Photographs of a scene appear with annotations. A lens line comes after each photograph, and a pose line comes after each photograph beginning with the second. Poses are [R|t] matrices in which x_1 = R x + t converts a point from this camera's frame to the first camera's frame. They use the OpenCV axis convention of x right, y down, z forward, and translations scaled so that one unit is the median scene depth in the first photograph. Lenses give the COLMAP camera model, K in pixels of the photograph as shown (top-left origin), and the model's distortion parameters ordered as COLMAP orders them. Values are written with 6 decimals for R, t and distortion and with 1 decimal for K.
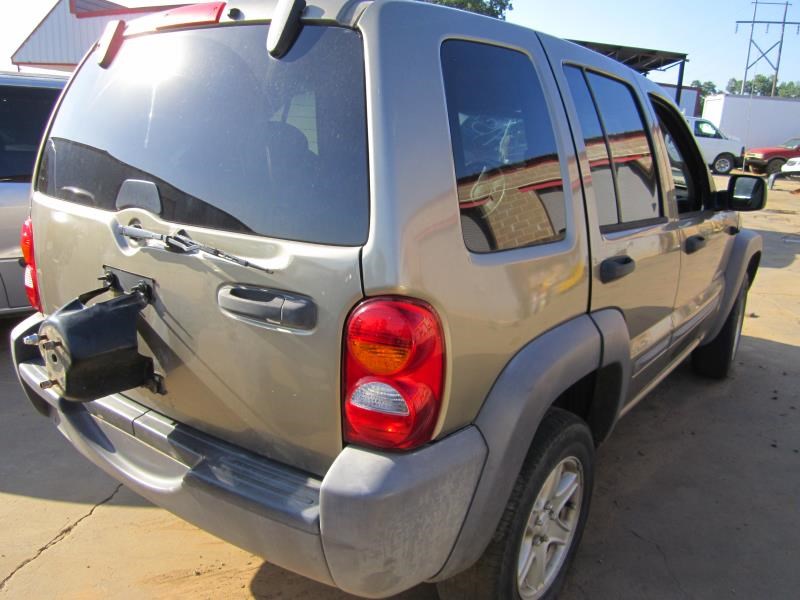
lens RADIAL K [[653.0, 0, 400.3], [0, 653.0, 303.6], [0, 0, 1]] dist [-0.032932, -0.001366]
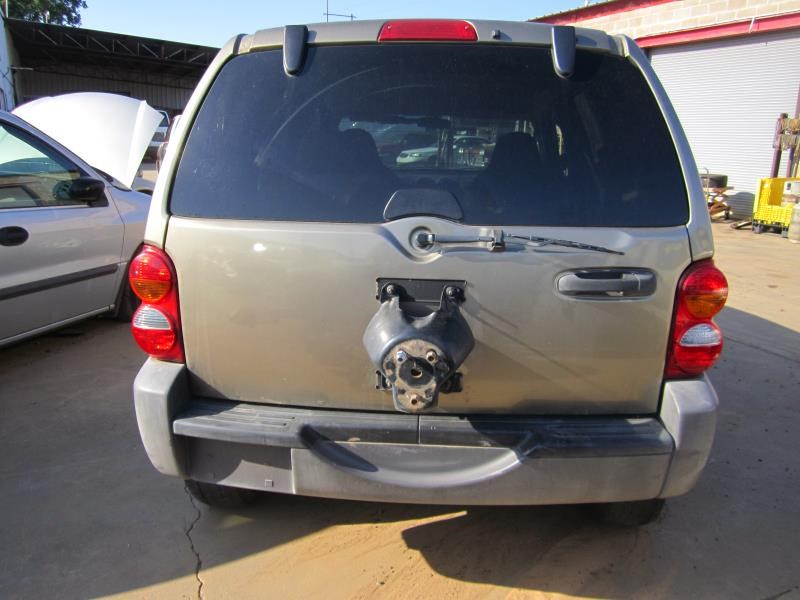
lens RADIAL K [[653.0, 0, 400.9], [0, 653.0, 296.8], [0, 0, 1]] dist [-0.032932, -0.001366]
pose [[0.843698, -0.151142, 0.515101, -1.091753], [0.157783, 0.986982, 0.031165, -0.065775], [-0.513106, 0.054980, 0.856563, 0.153883]]
